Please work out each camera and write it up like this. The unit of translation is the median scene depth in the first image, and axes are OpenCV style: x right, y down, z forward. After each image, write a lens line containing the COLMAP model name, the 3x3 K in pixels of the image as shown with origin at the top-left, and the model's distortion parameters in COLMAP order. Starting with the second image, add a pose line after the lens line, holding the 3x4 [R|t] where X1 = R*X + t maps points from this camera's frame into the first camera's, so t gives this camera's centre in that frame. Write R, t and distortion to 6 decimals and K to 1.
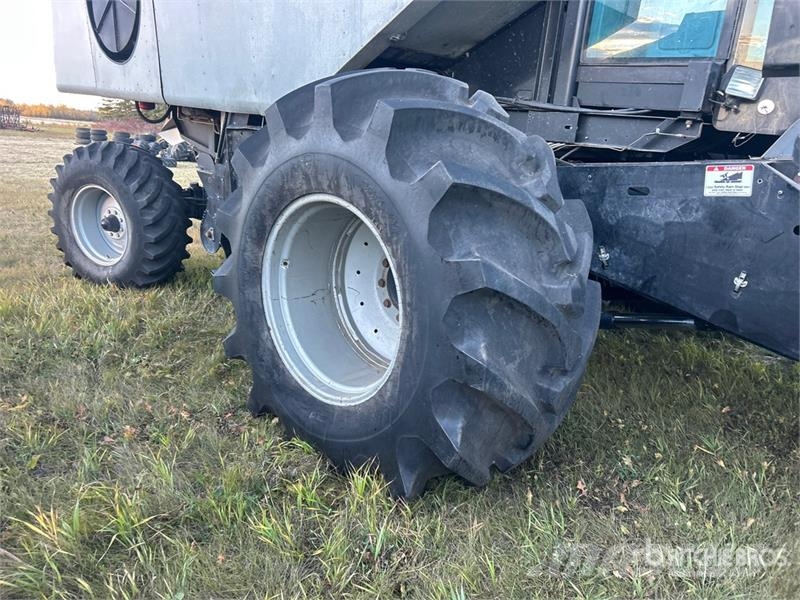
lens RADIAL K [[596.0, 0, 401.9], [0, 596.0, 301.0], [0, 0, 1]] dist [0.052380, -0.061186]
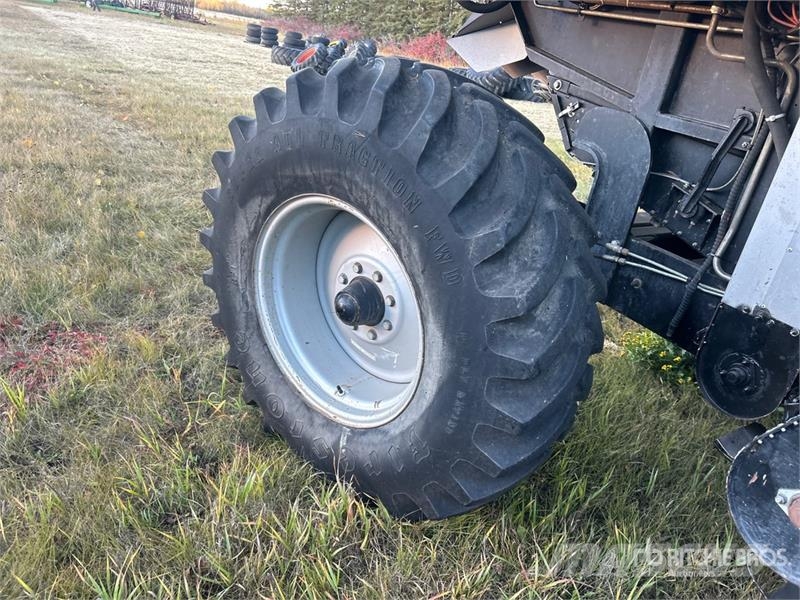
lens RADIAL K [[596.0, 0, 401.9], [0, 596.0, 301.0], [0, 0, 1]] dist [0.052380, -0.061186]
pose [[0.967707, 0.160788, -0.194139, -0.389155], [-0.135432, 0.981191, 0.137556, -0.178666], [0.212605, -0.106822, 0.971282, 0.663434]]
